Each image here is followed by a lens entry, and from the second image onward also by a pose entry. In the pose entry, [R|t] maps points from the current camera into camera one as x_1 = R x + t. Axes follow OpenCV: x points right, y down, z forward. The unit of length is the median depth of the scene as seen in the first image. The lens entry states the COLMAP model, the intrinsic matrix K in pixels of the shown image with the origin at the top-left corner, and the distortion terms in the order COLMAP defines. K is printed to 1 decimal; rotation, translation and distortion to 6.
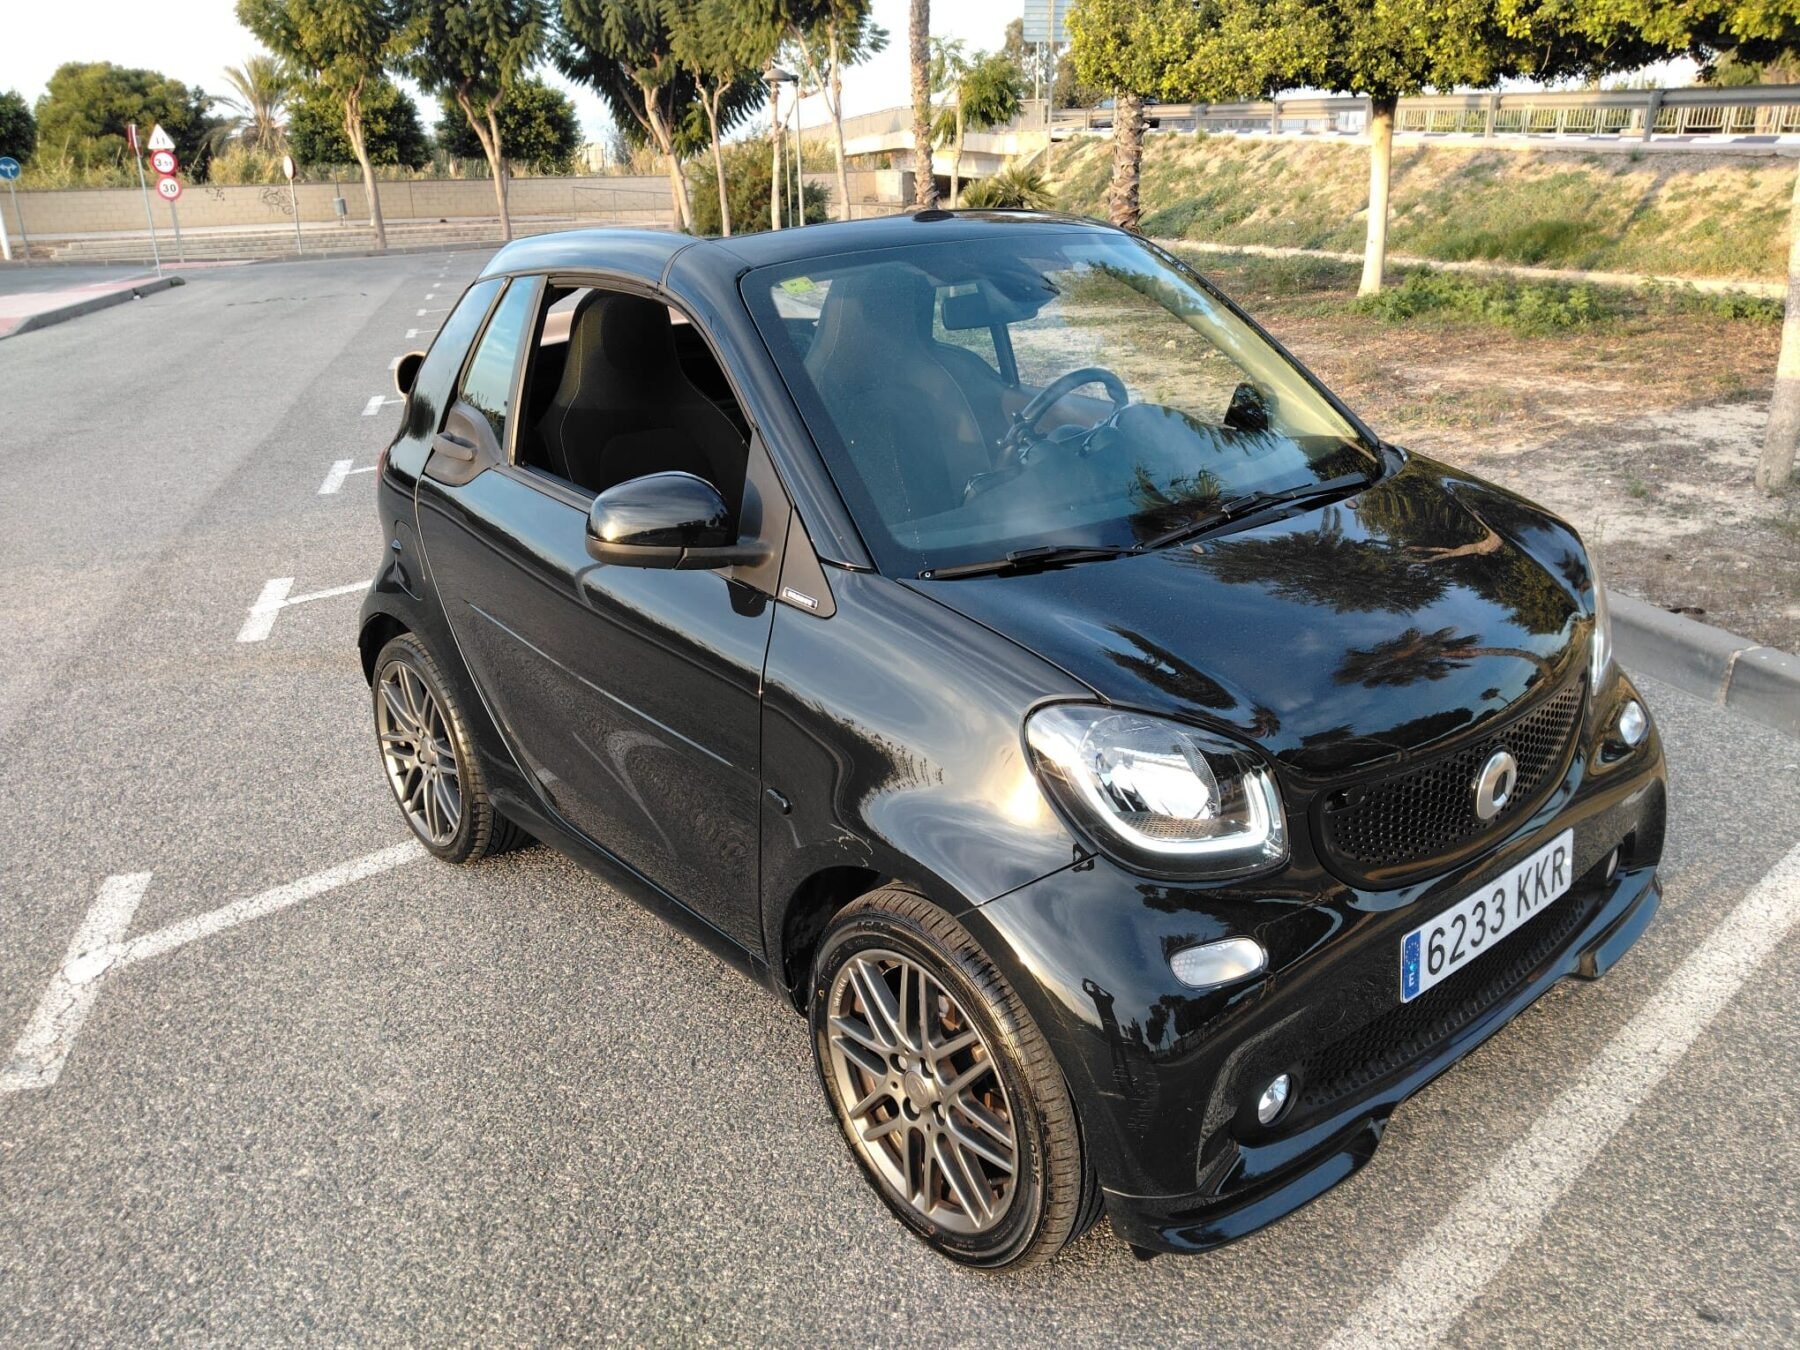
lens RADIAL K [[1417.7, 0, 904.2], [0, 1417.7, 669.2], [0, 0, 1]] dist [0.054385, -0.097178]
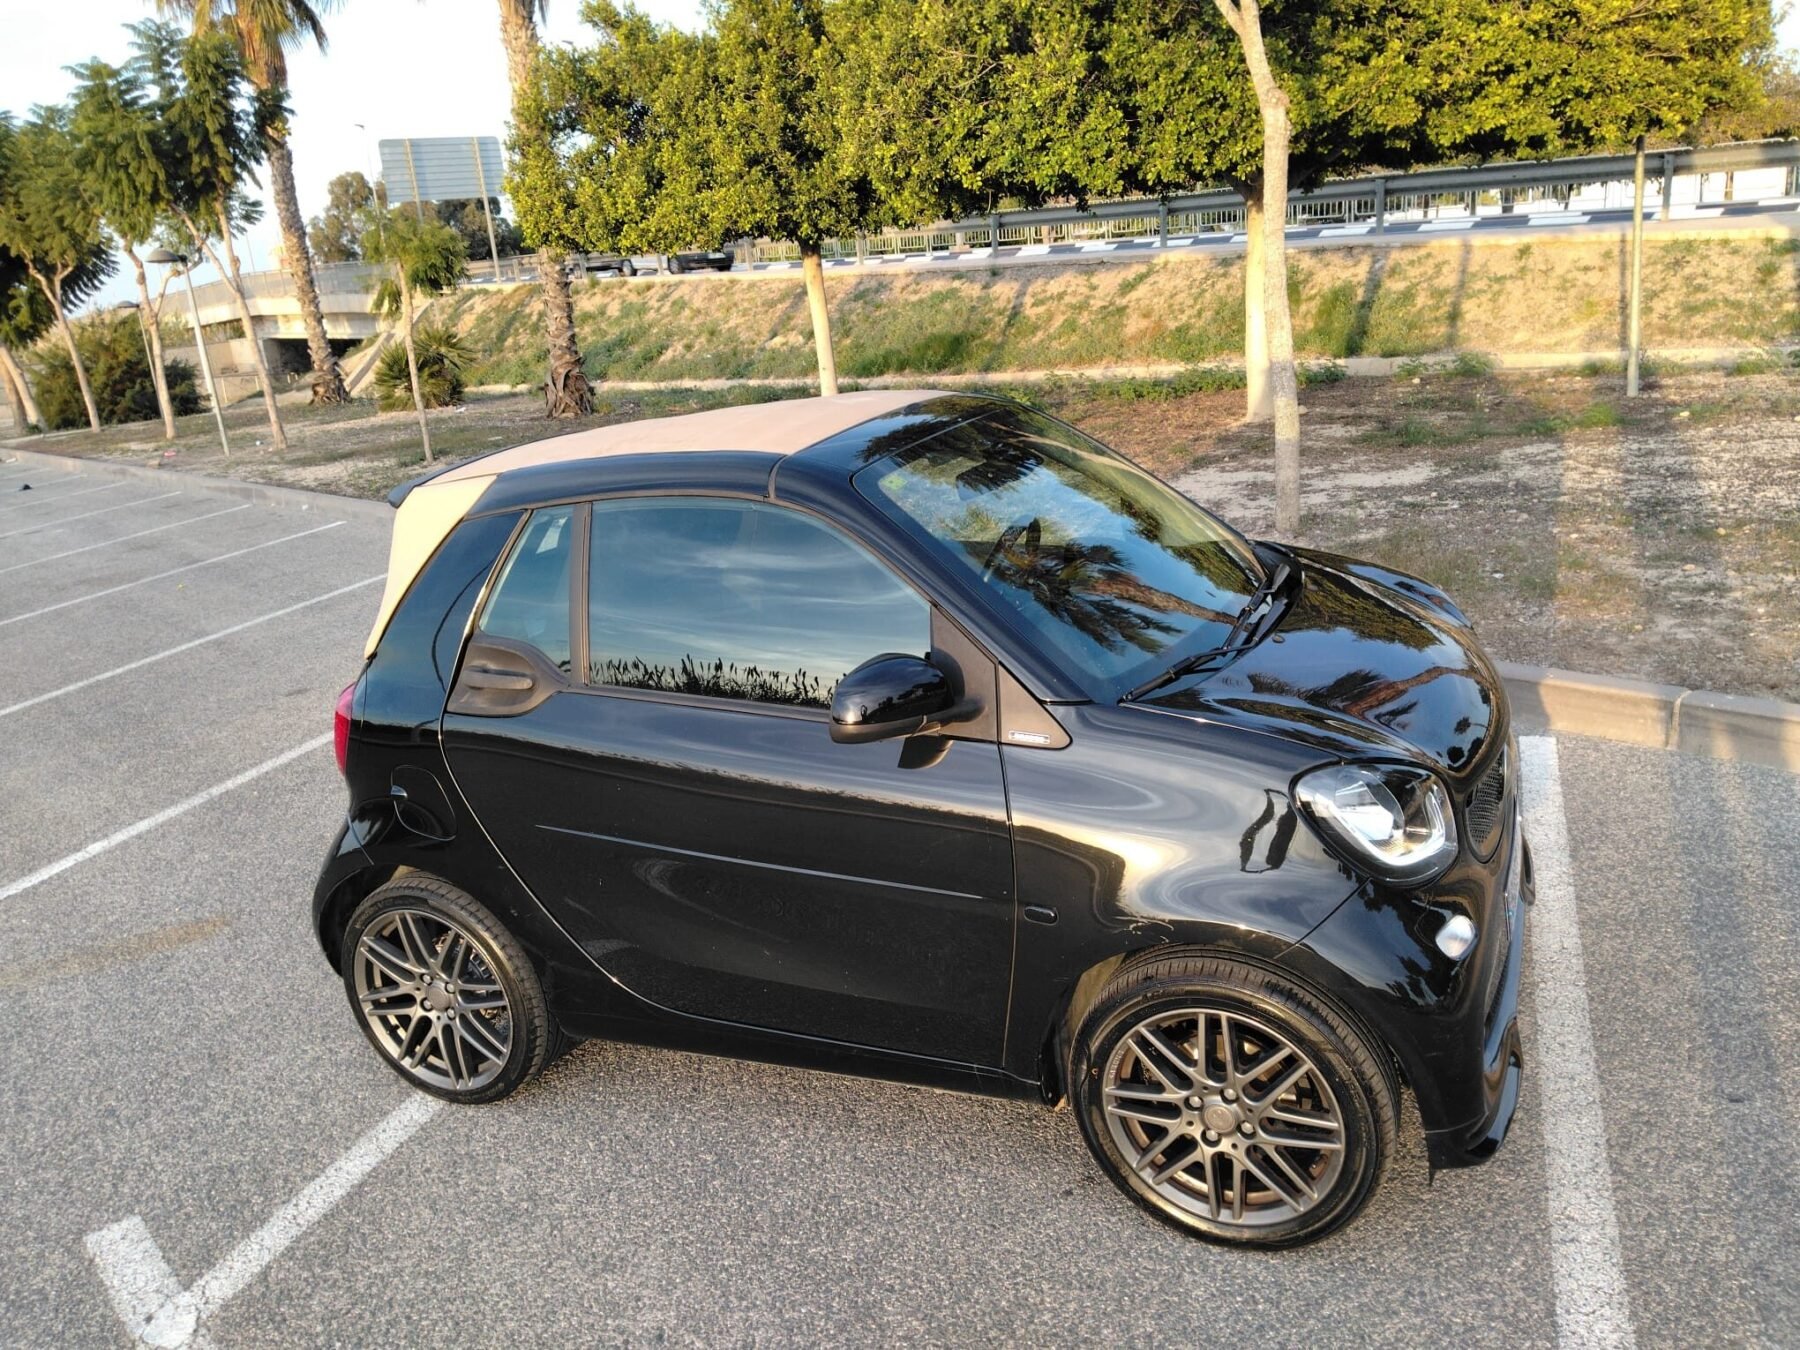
lens RADIAL K [[1422.1, 0, 900.0], [0, 1422.1, 675.0], [0, 0, 1]] dist [0.050989, -0.089804]
pose [[0.904215, -0.184071, 0.385373, -0.047985], [0.215879, 0.975578, -0.040546, -0.005915], [-0.368498, 0.119856, 0.921870, -0.004068]]
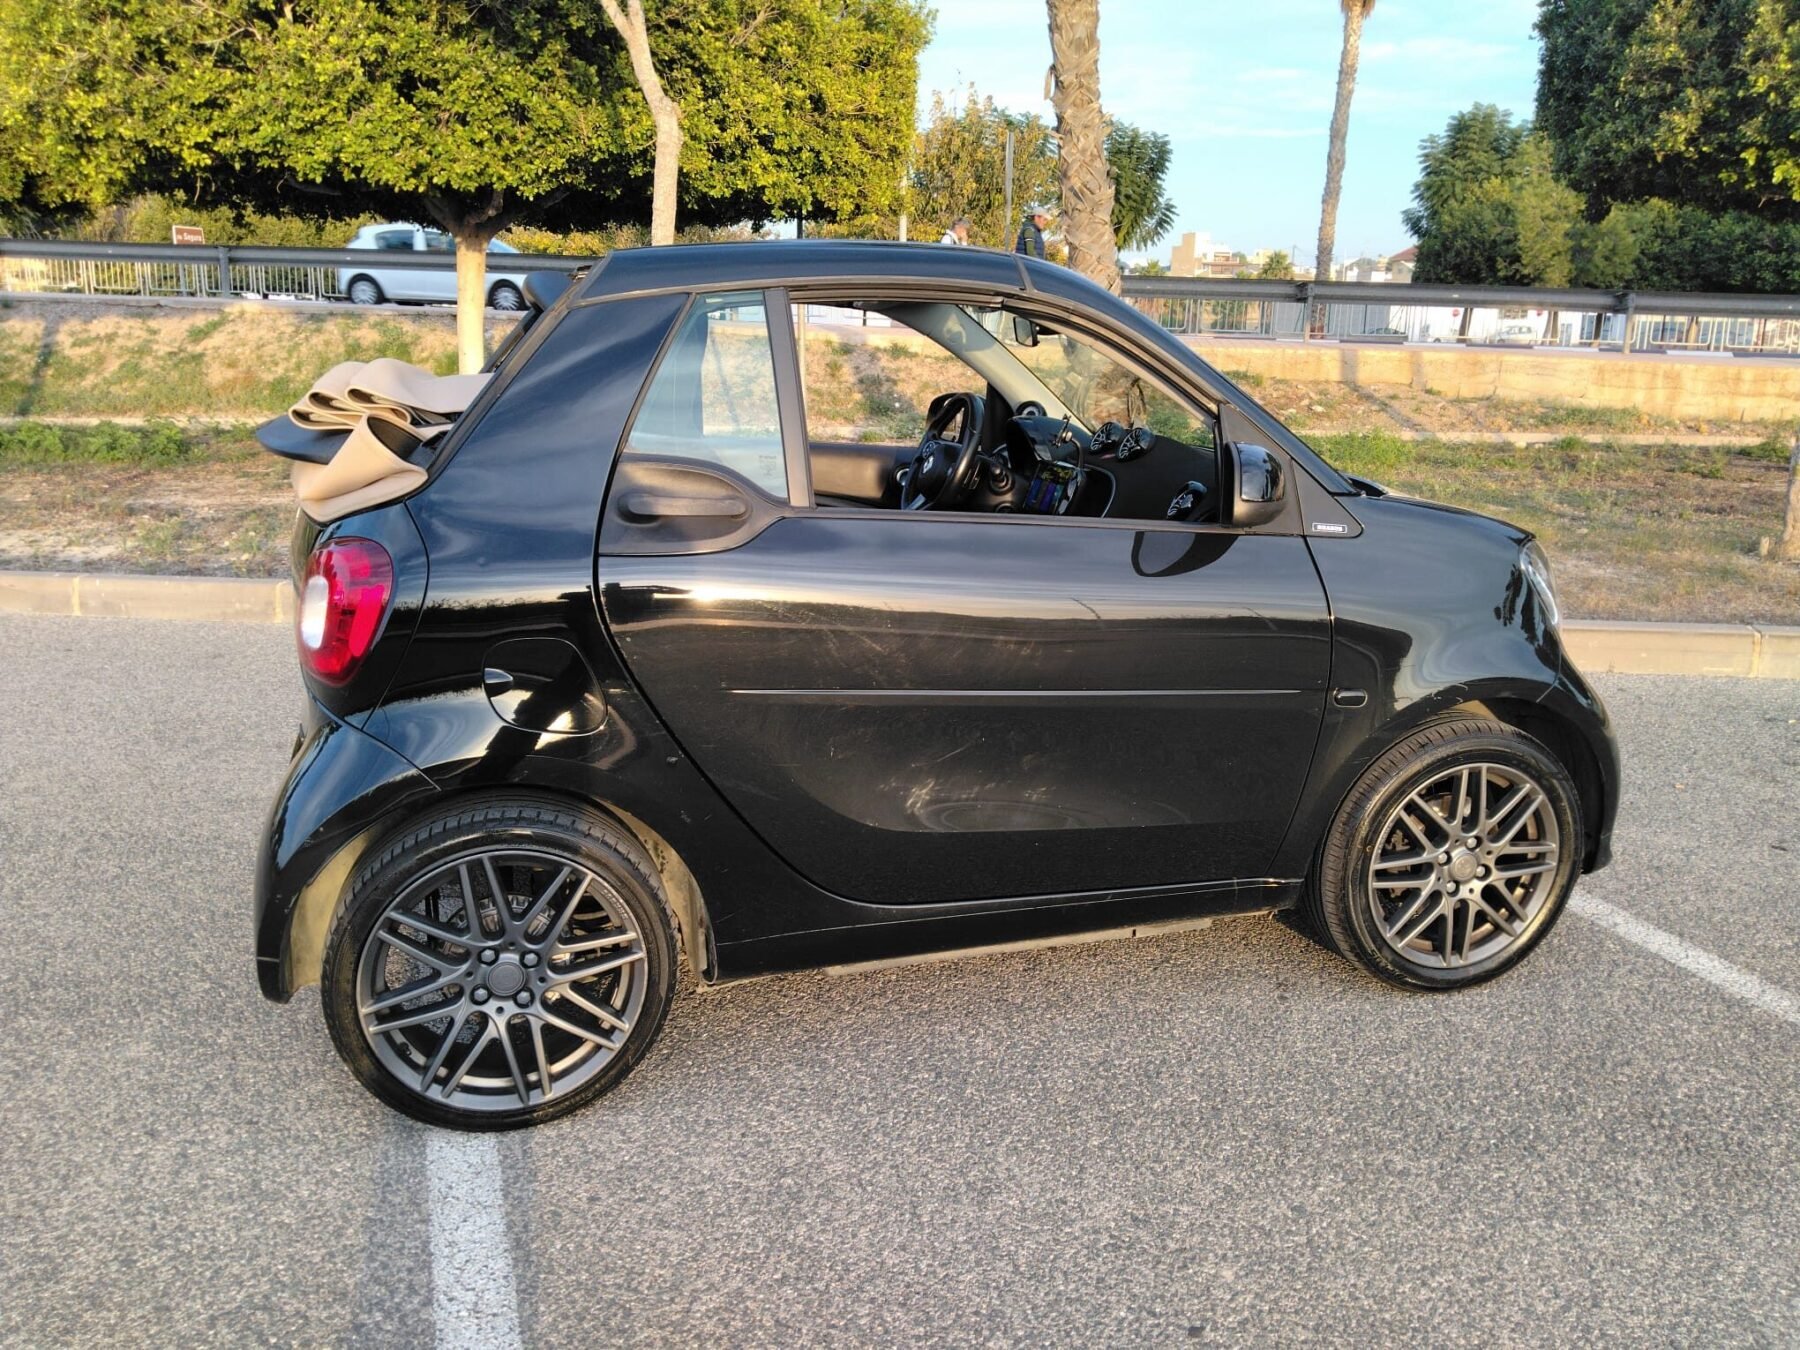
lens RADIAL K [[1417.7, 0, 904.2], [0, 1417.7, 669.2], [0, 0, 1]] dist [0.054385, -0.097178]
pose [[0.419599, -0.189927, 0.887617, -0.104081], [0.285436, 0.955867, 0.069598, -0.009563], [-0.861663, 0.224154, 0.455293, 0.060690]]
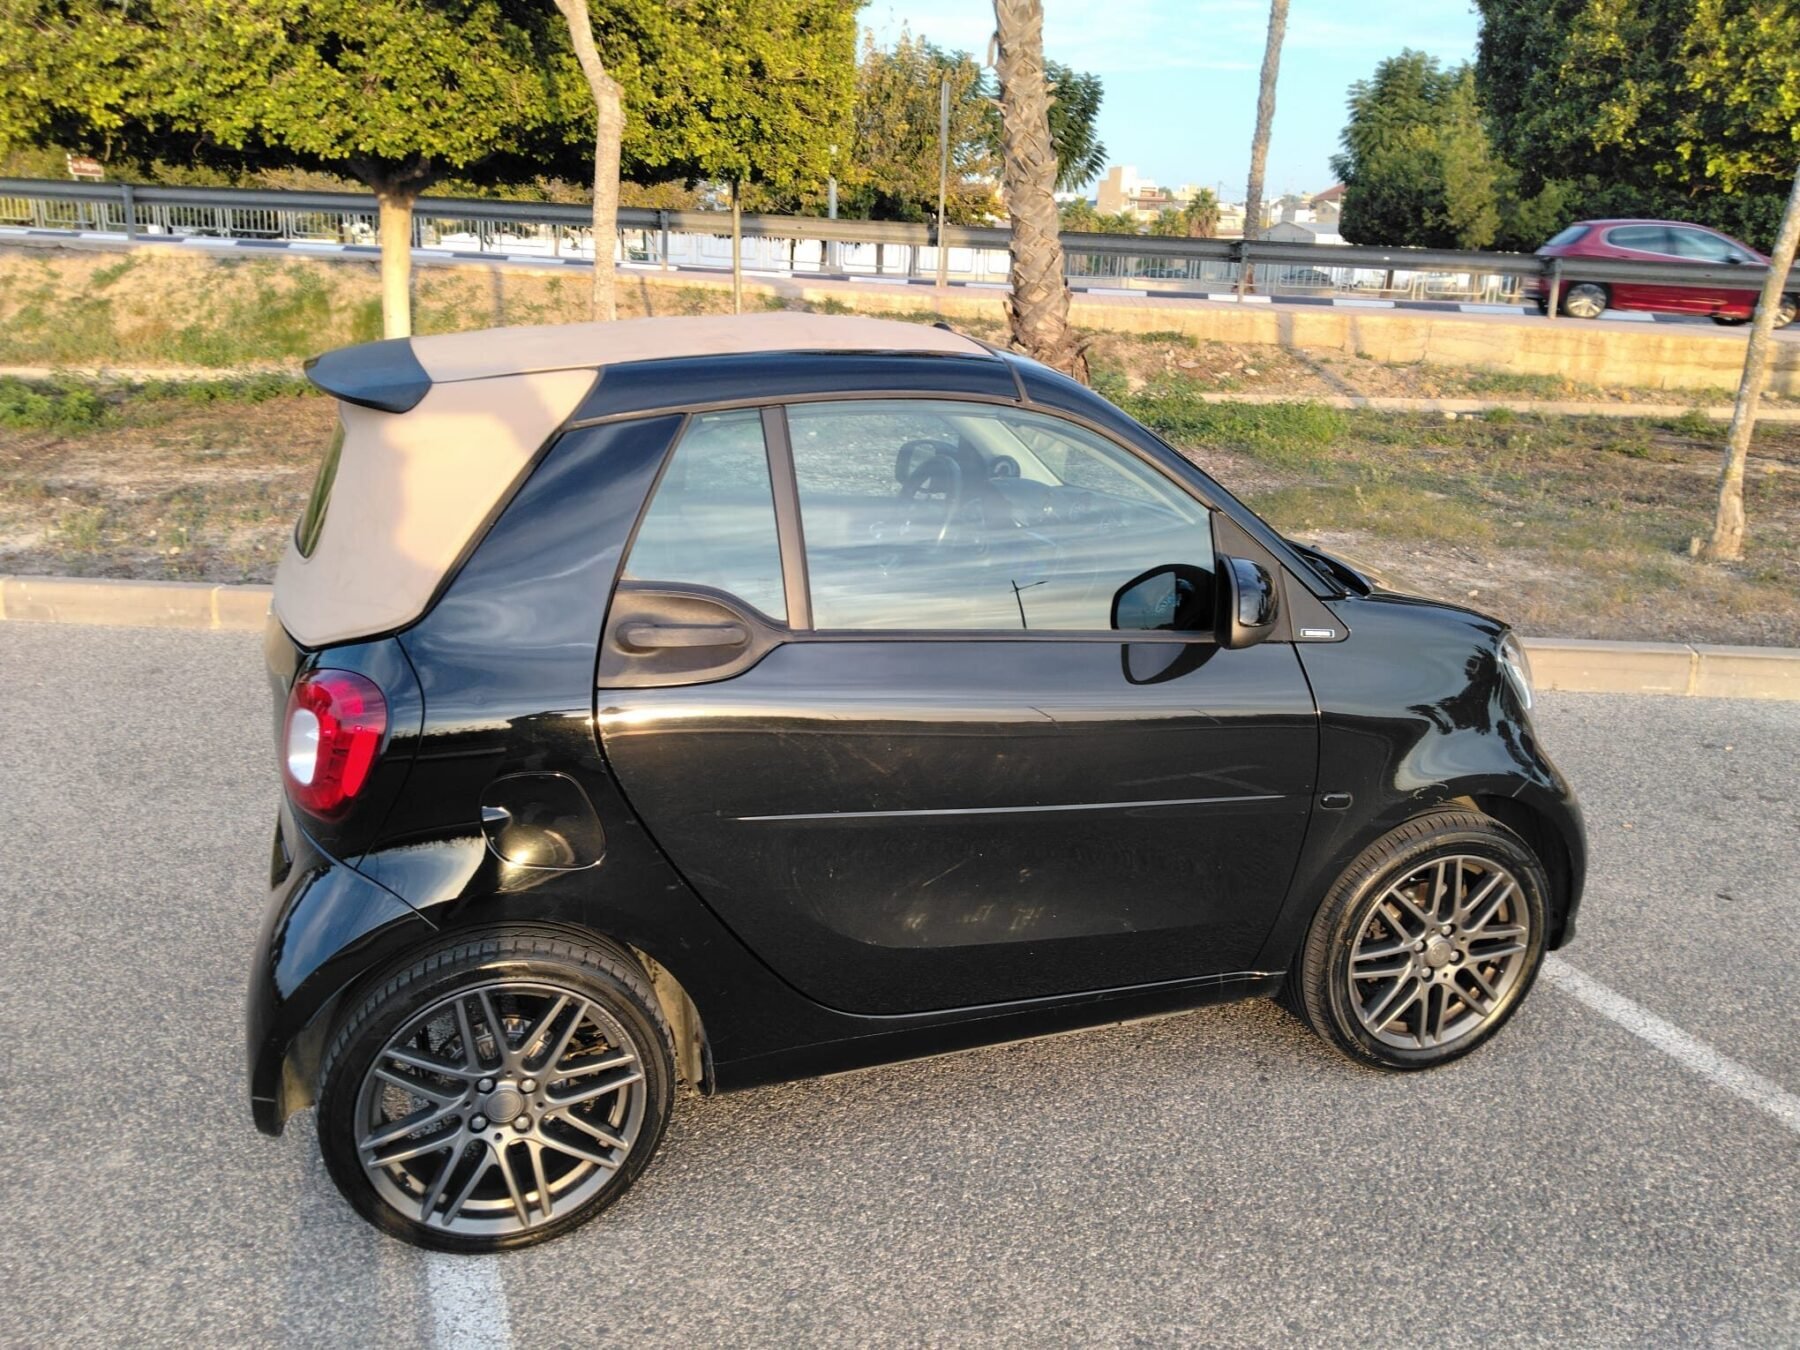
lens RADIAL K [[1416.7, 0, 907.2], [0, 1416.7, 663.0], [0, 0, 1]] dist [0.047563, -0.074906]
pose [[0.370936, -0.229638, 0.899818, -0.103323], [0.283830, 0.950614, 0.125597, -0.021130], [-0.884221, 0.208807, 0.417795, 0.062083]]
